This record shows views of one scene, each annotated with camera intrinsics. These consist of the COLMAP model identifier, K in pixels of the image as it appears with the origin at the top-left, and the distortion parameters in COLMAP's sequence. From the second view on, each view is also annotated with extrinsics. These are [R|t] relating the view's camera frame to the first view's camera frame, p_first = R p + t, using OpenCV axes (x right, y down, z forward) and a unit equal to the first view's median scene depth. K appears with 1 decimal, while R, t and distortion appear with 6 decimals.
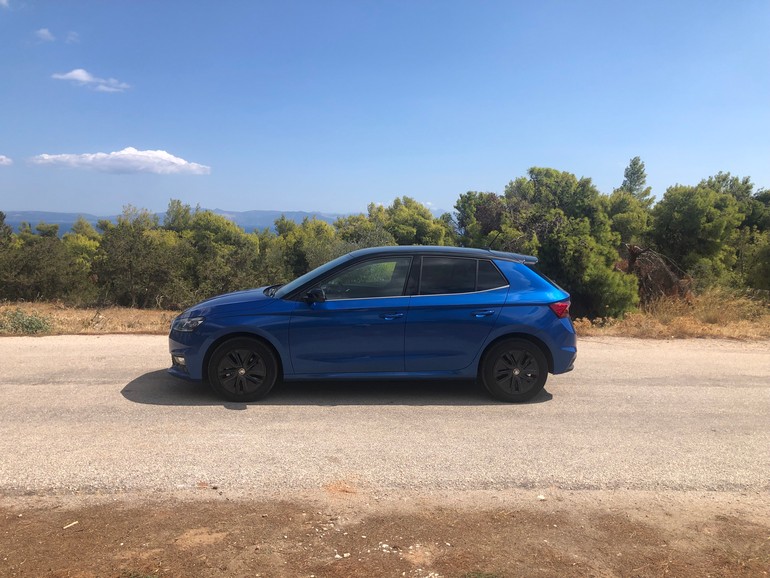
lens RADIAL K [[628.1, 0, 390.1], [0, 628.1, 251.9], [0, 0, 1]] dist [0.013593, -0.021418]
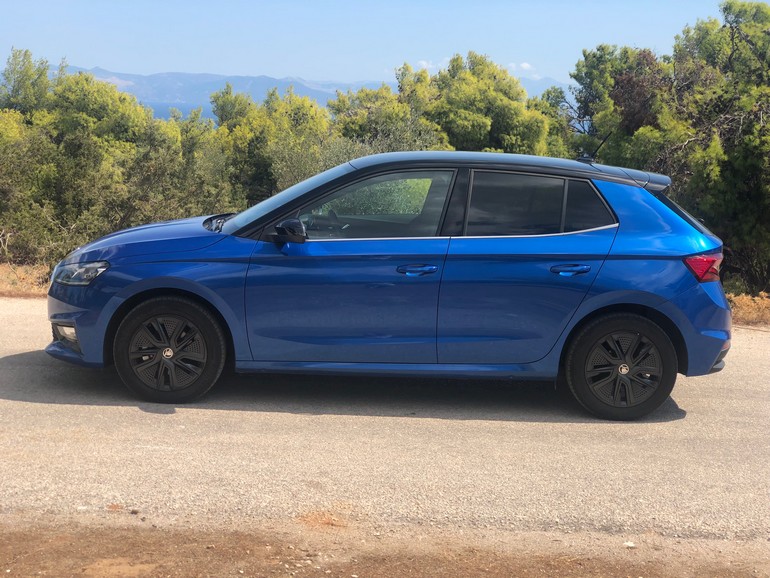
lens RADIAL K [[1276.4, 0, 386.1], [0, 1276.4, 288.4], [0, 0, 1]] dist [-0.007439, 0.000000]
pose [[0.998685, 0.030087, -0.041507, 0.023871], [-0.025871, 0.994789, 0.098617, 0.001098], [0.044258, -0.097413, 0.994259, -0.205356]]
